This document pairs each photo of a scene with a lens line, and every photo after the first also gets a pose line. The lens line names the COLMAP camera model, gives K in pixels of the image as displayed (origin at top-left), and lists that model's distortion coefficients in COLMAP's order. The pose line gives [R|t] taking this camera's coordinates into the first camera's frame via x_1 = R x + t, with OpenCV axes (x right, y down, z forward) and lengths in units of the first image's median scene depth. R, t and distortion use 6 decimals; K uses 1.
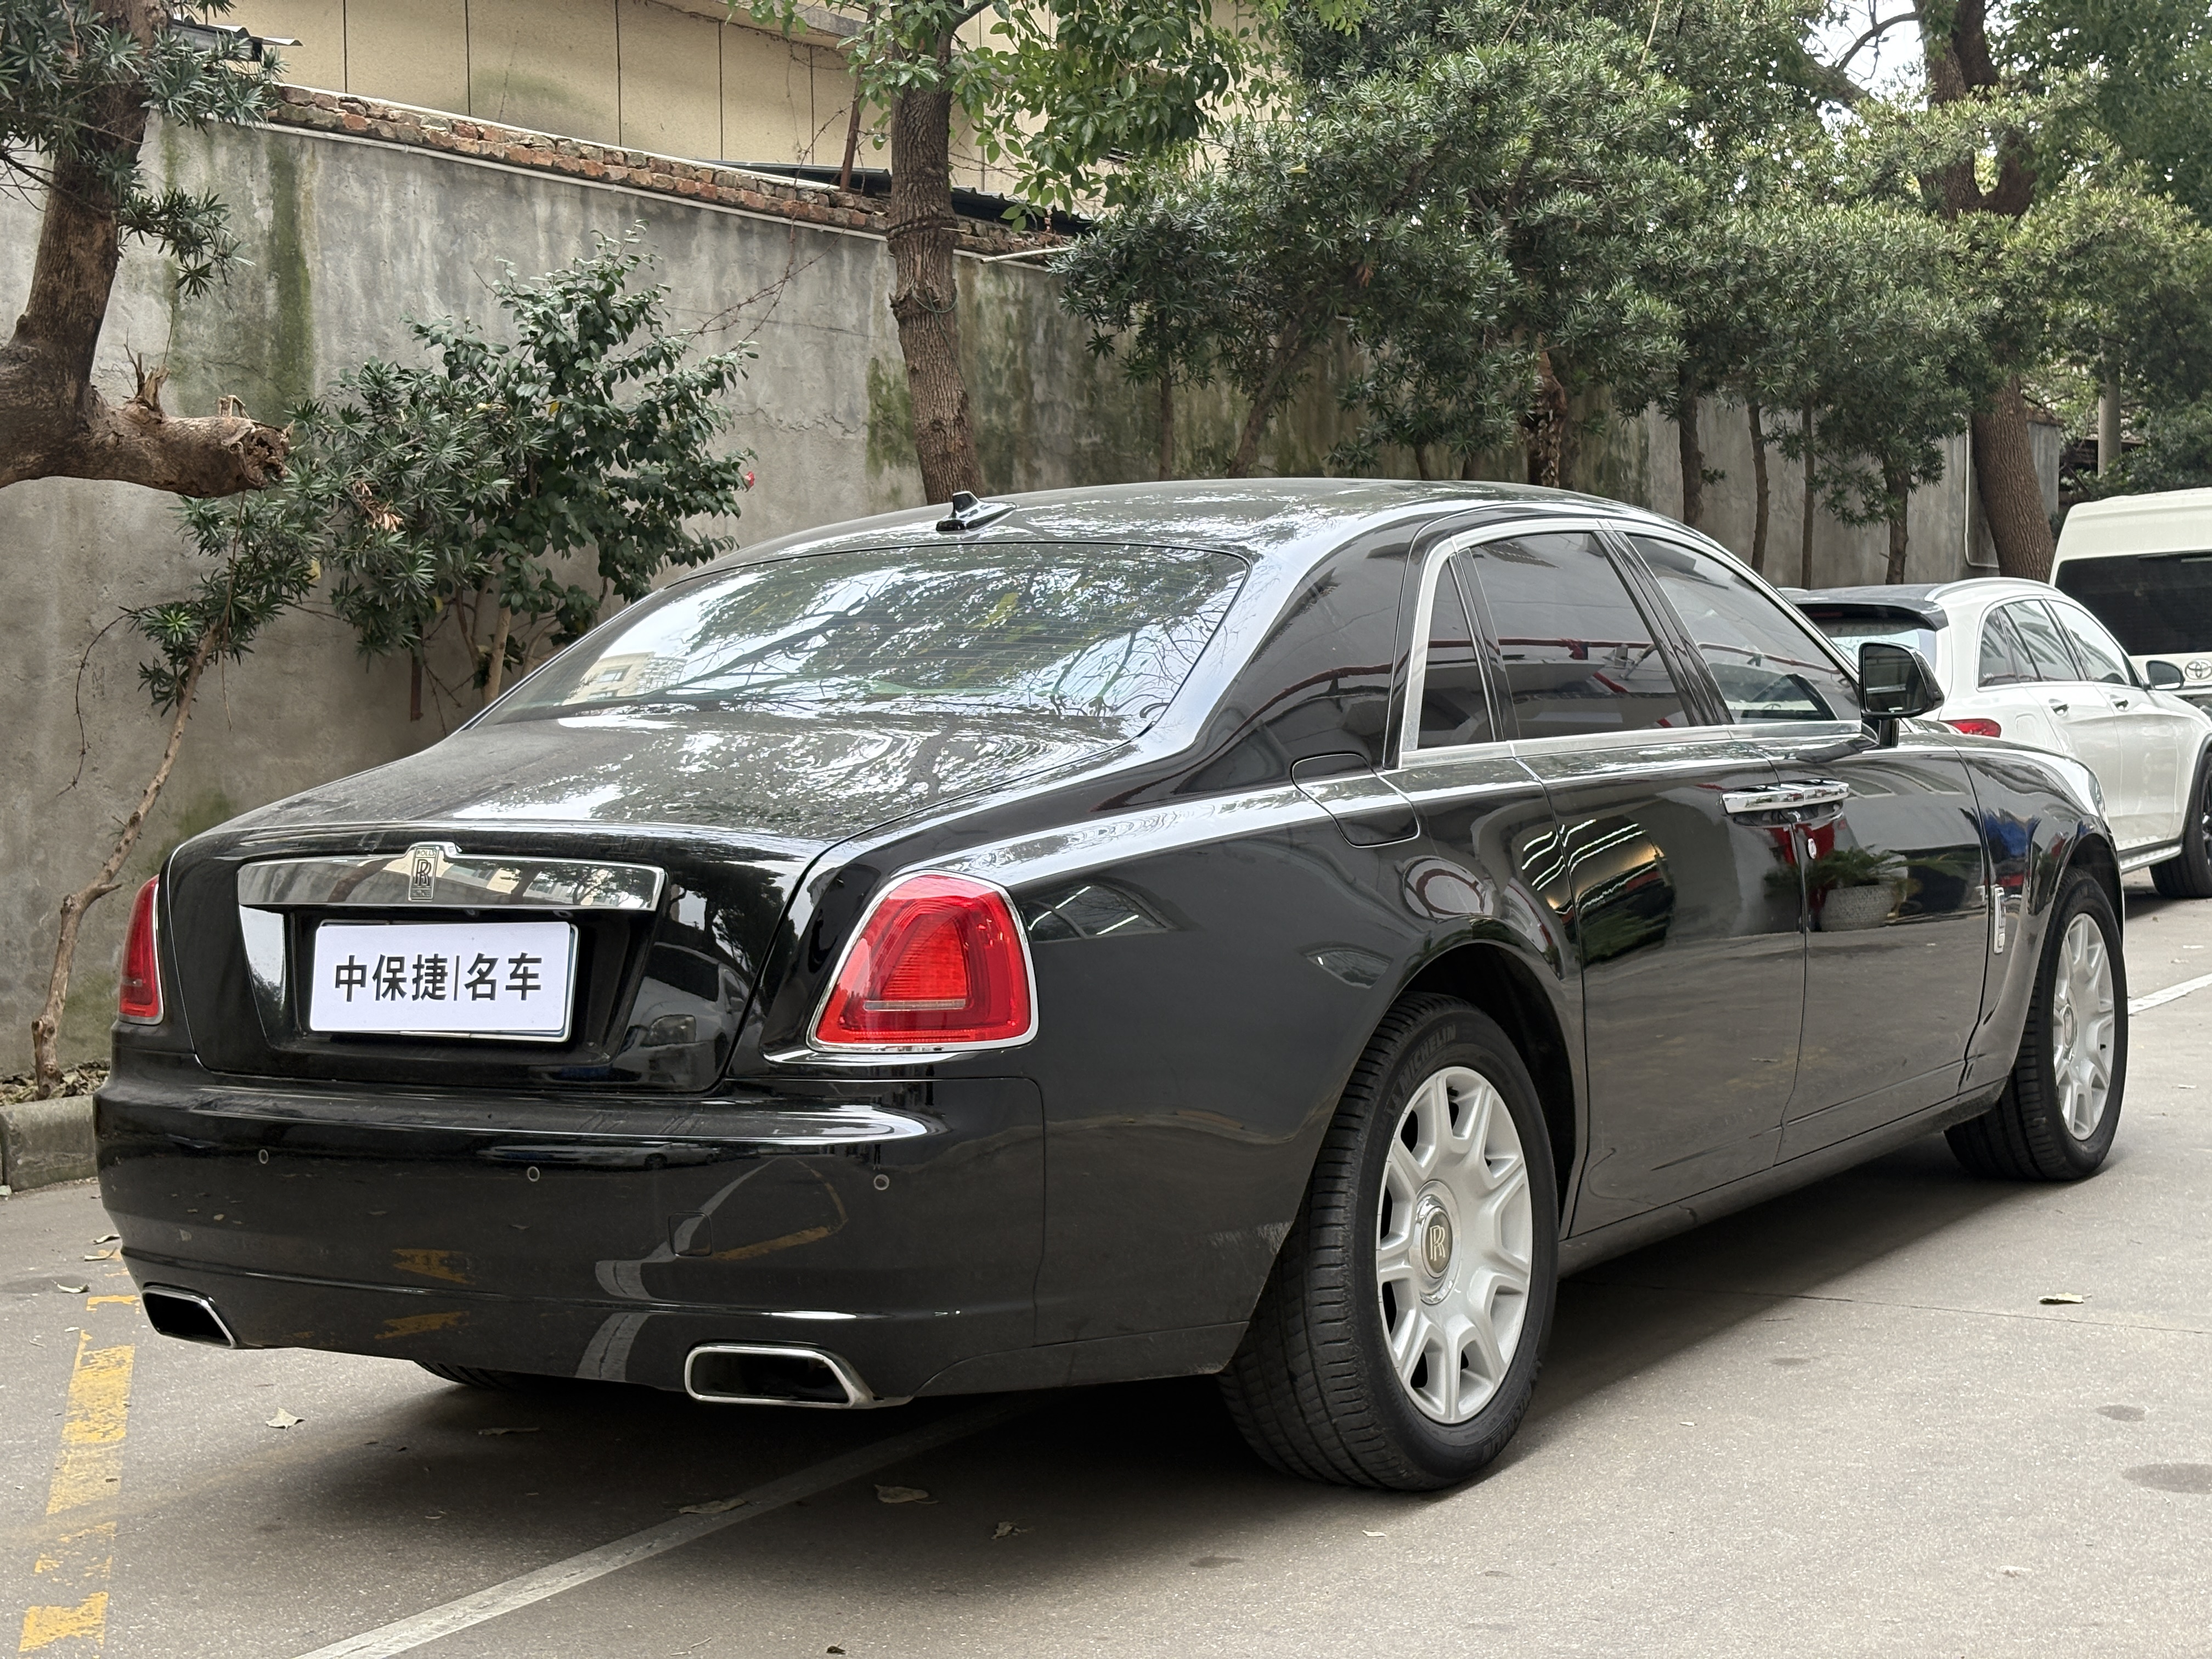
lens RADIAL K [[3389.2, 0, 1085.9], [0, 3389.2, 814.2], [0, 0, 1]] dist [0.126163, 0.000000]
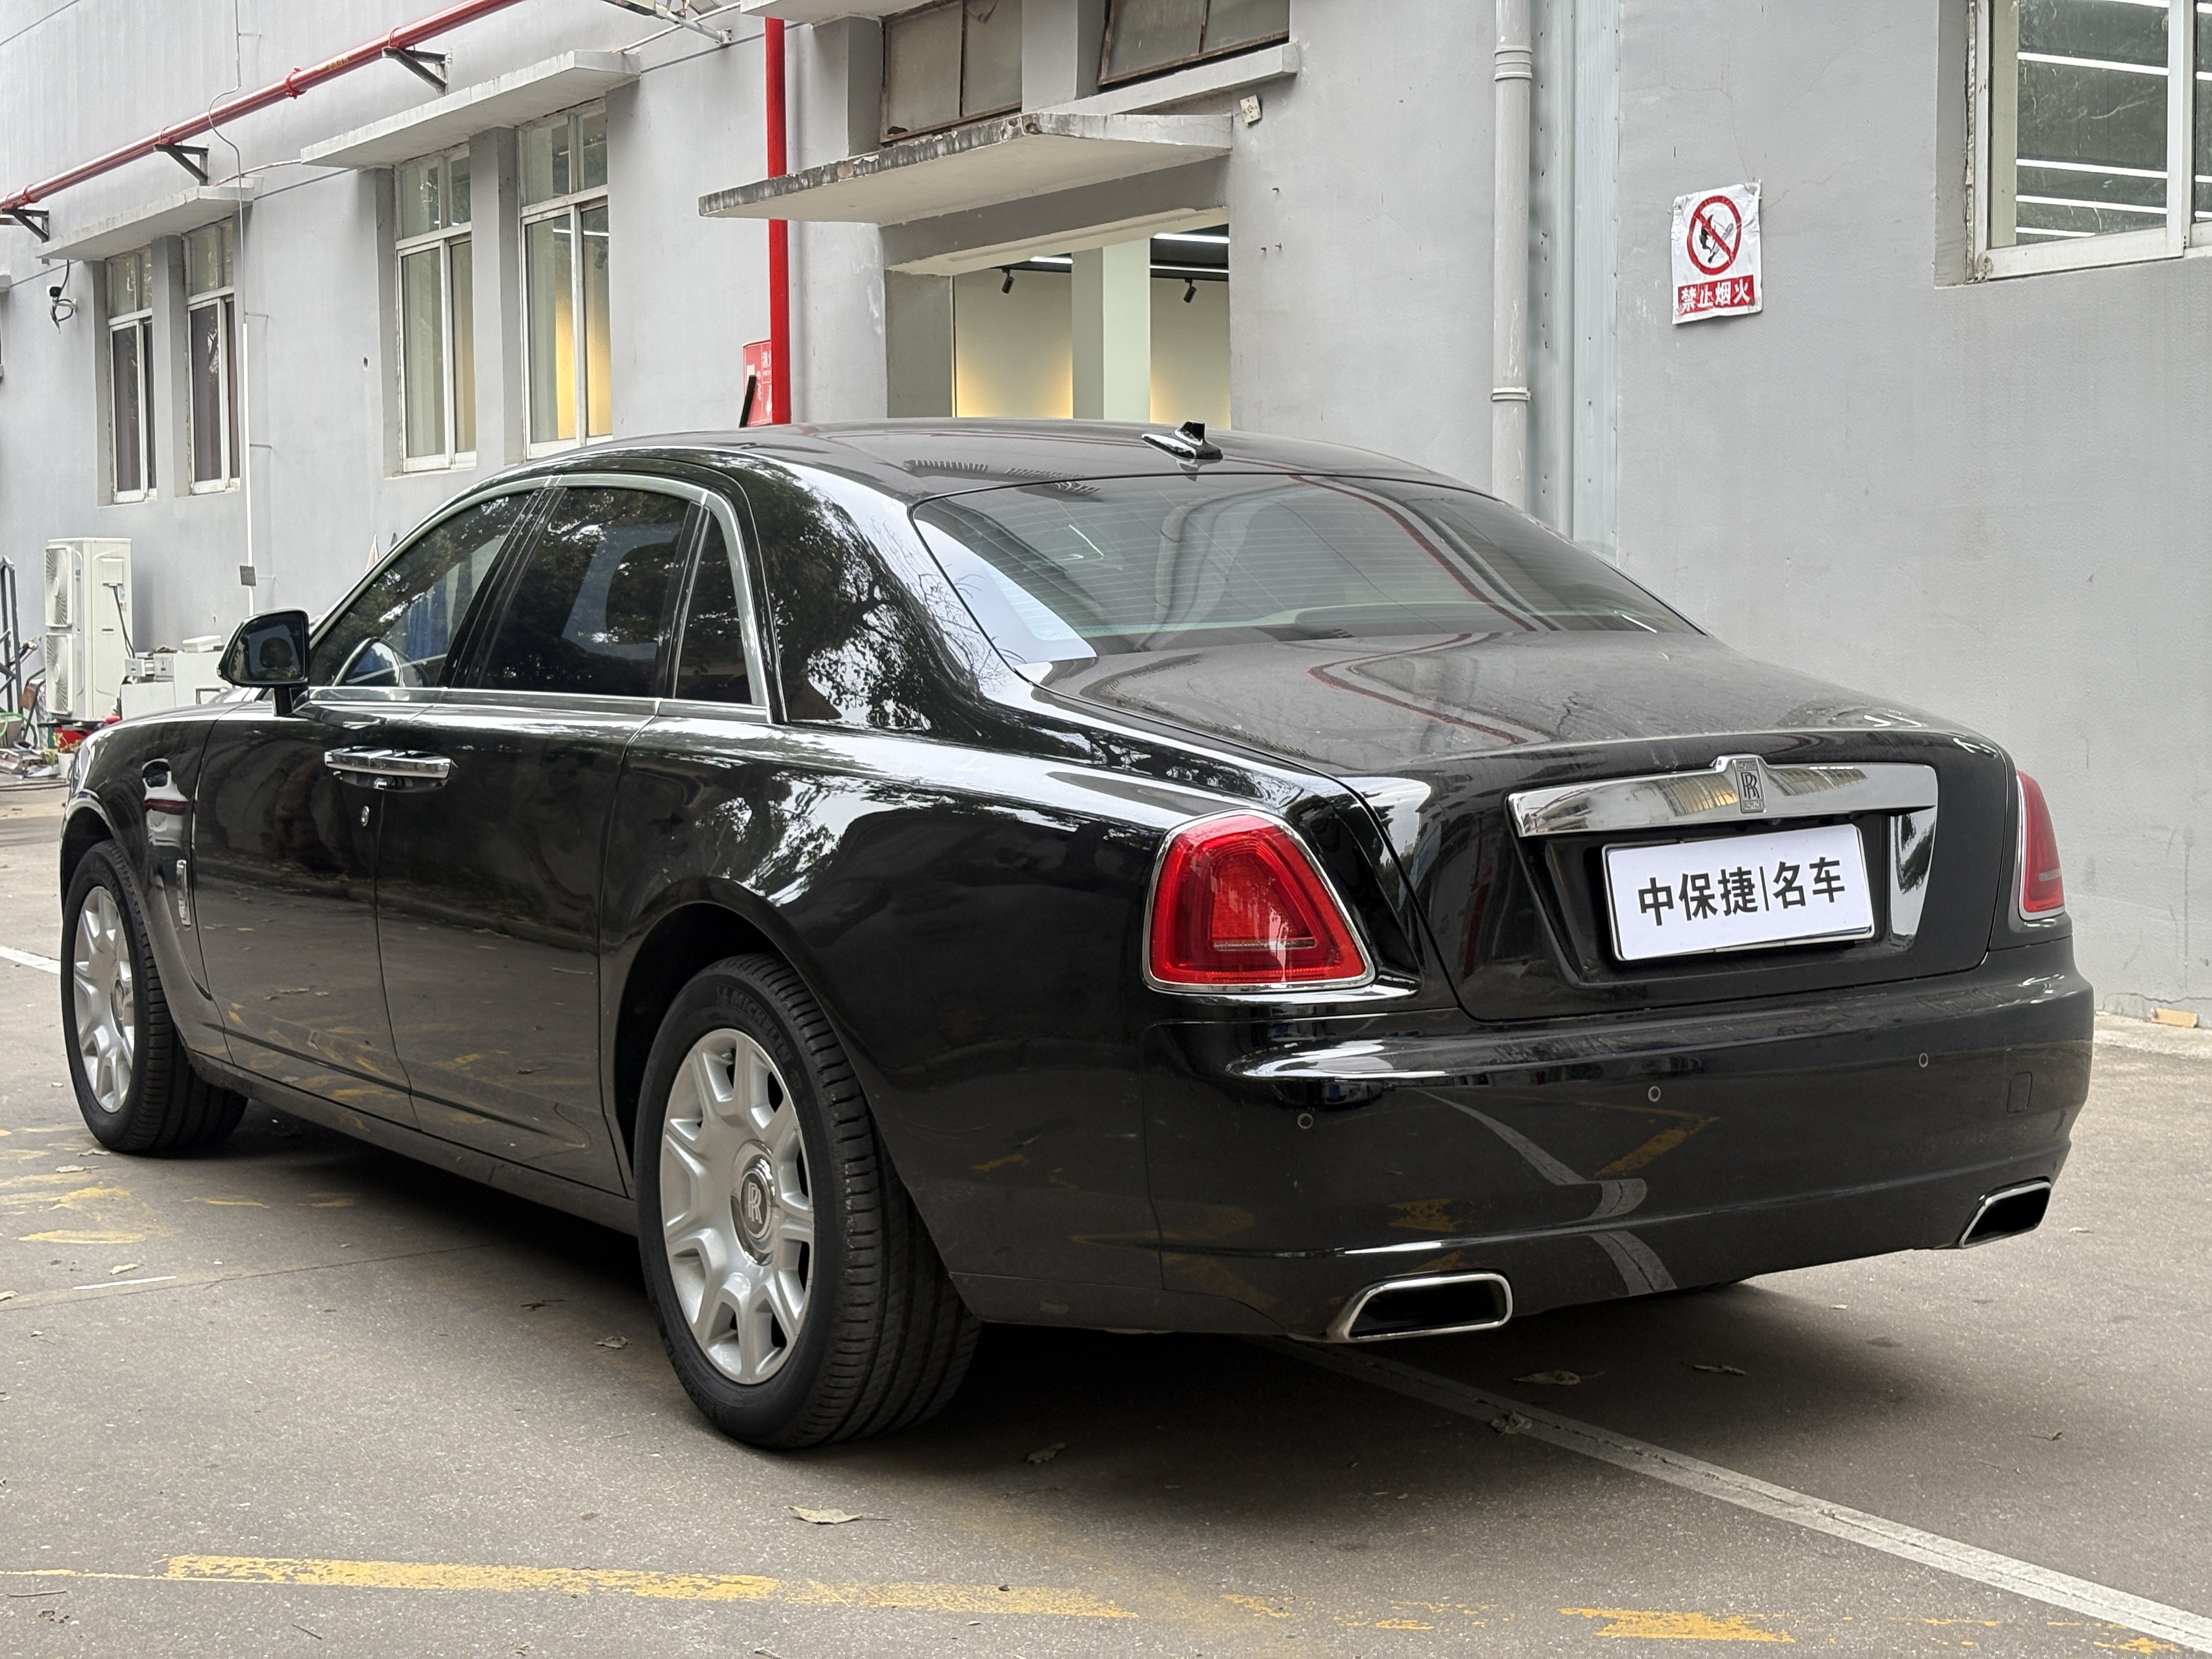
lens RADIAL K [[3389.2, 0, 1094.7], [0, 3389.2, 816.9], [0, 0, 1]] dist [0.126163, 0.000000]
pose [[0.443144, -0.046278, 0.895255, -1.164924], [0.046708, 0.998502, 0.028495, -0.011078], [-0.895233, 0.029188, 0.444642, 0.720415]]
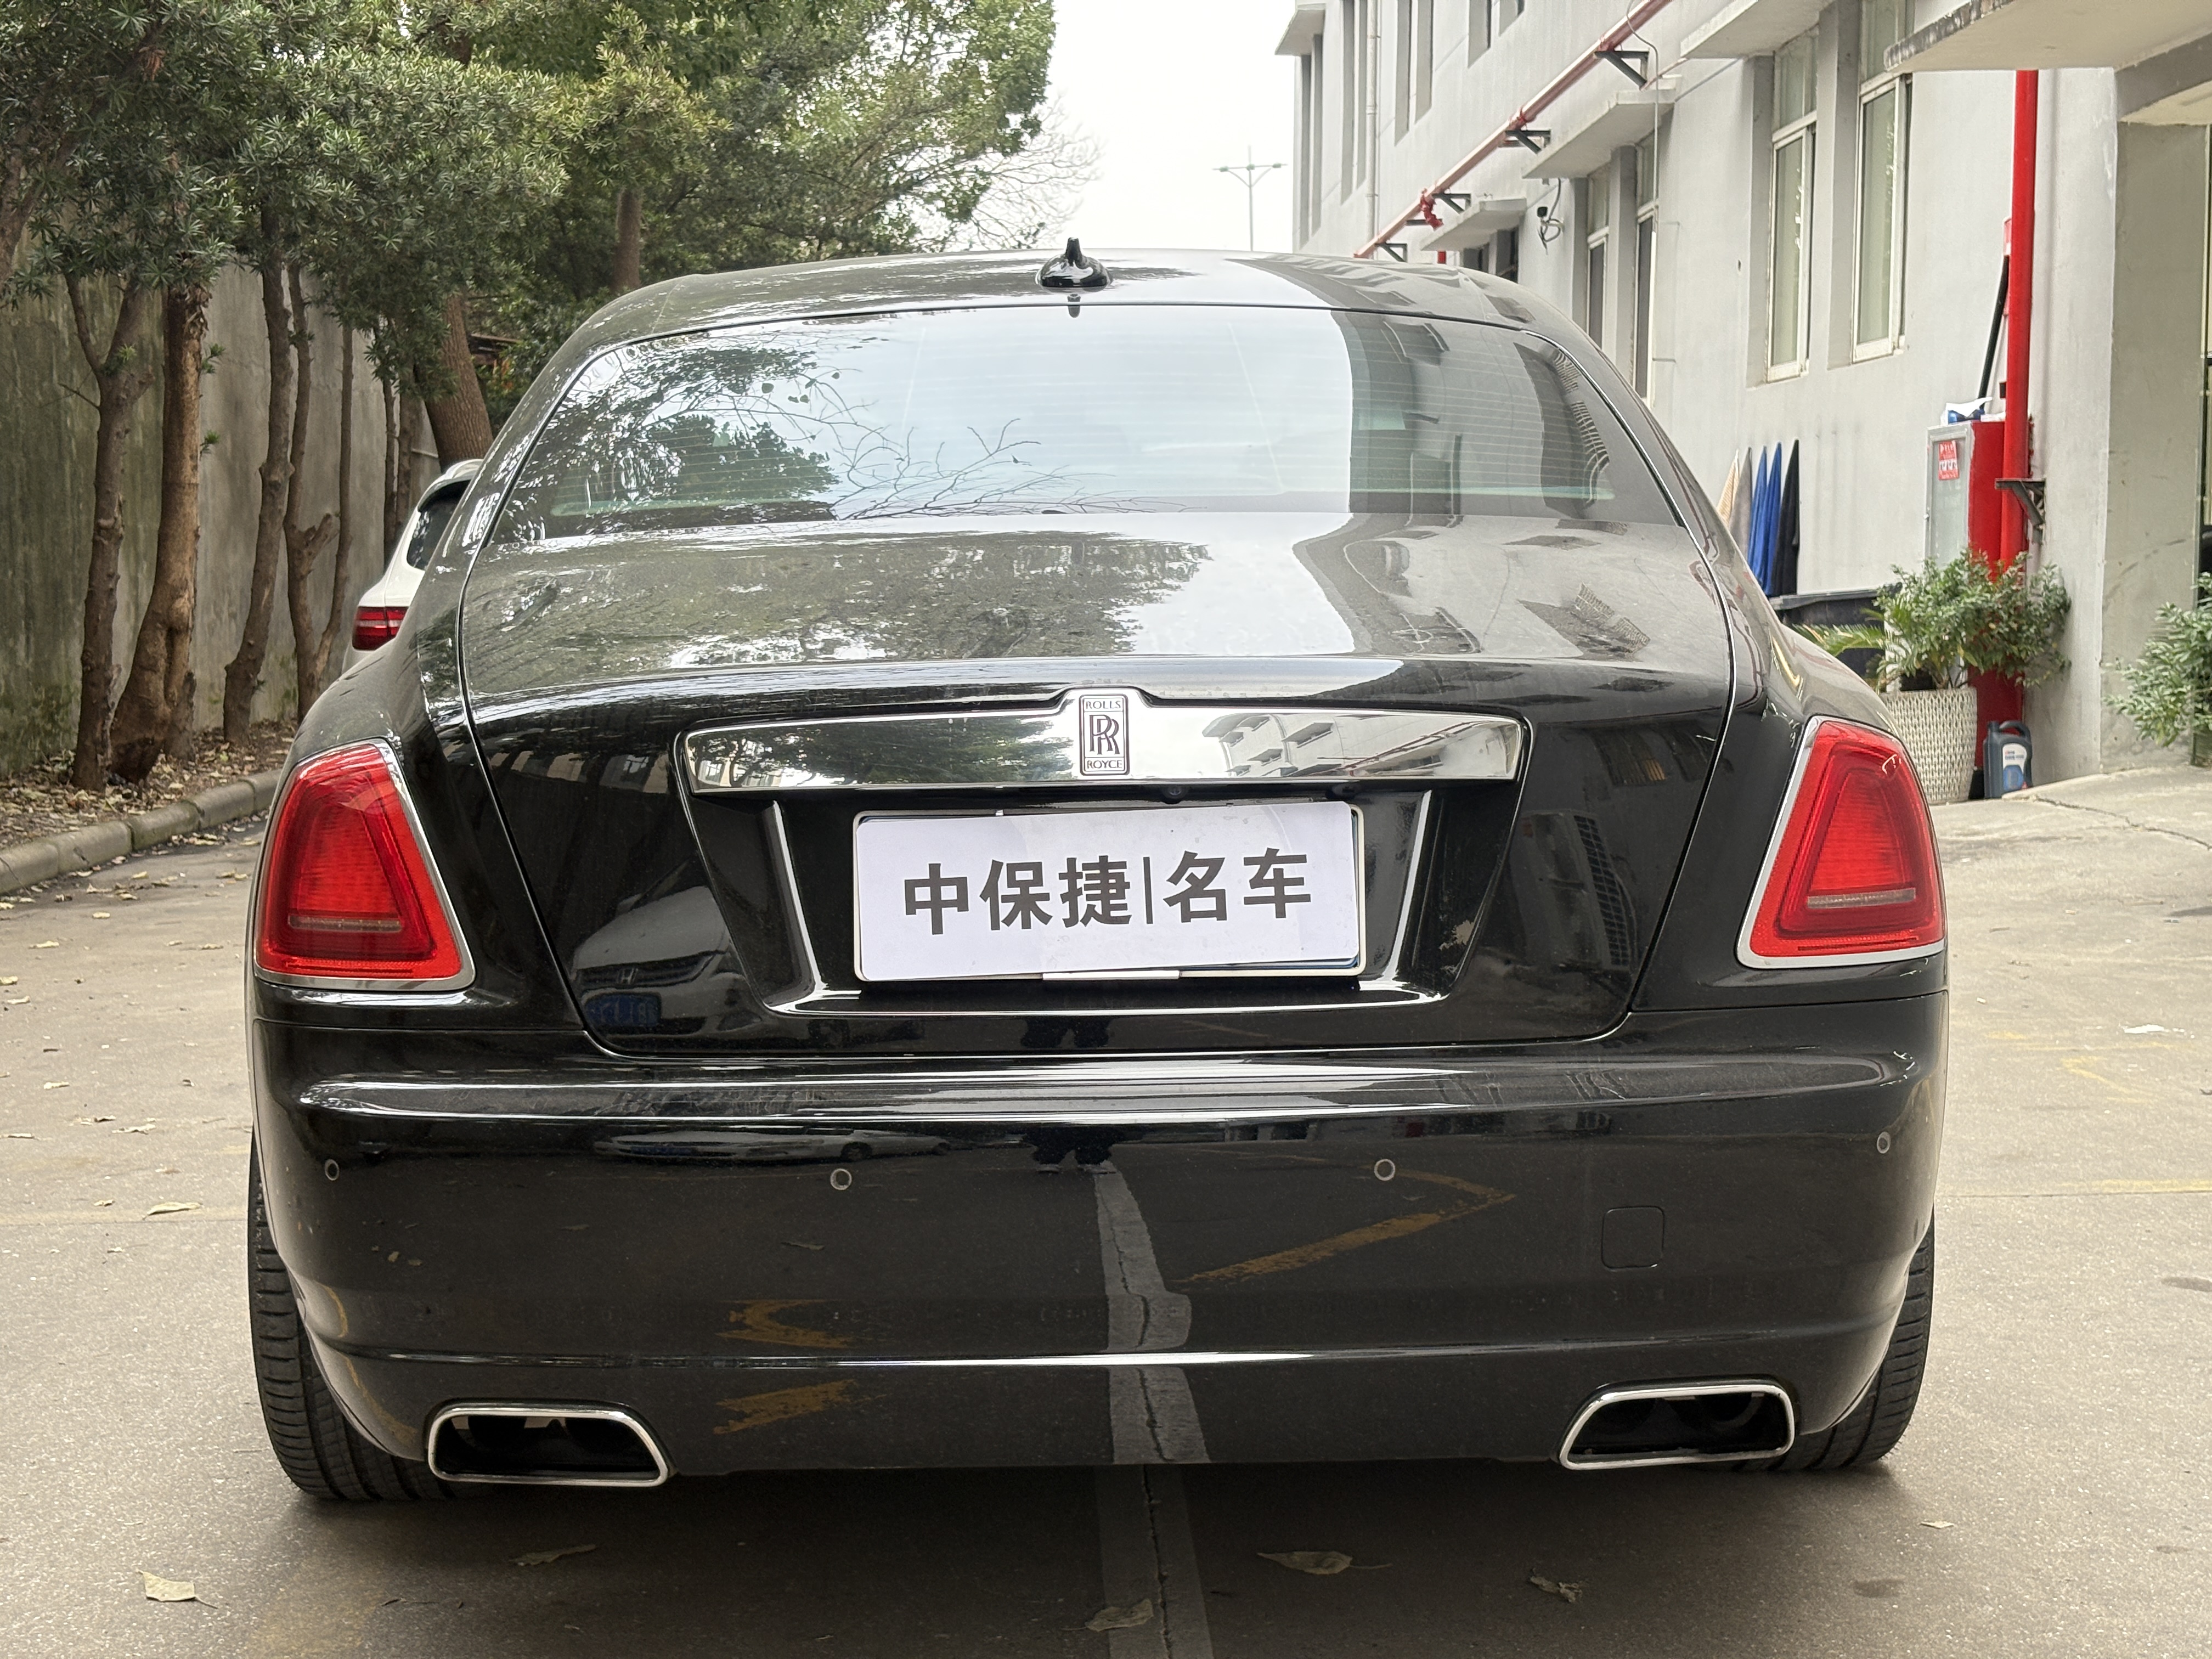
lens RADIAL K [[3389.2, 0, 1107.3], [0, 3389.2, 813.3], [0, 0, 1]] dist [0.126163, 0.000000]
pose [[0.836741, -0.028670, 0.546847, -0.552039], [0.013993, 0.999422, 0.030986, 0.011926], [-0.547420, -0.018275, 0.836659, 0.439402]]
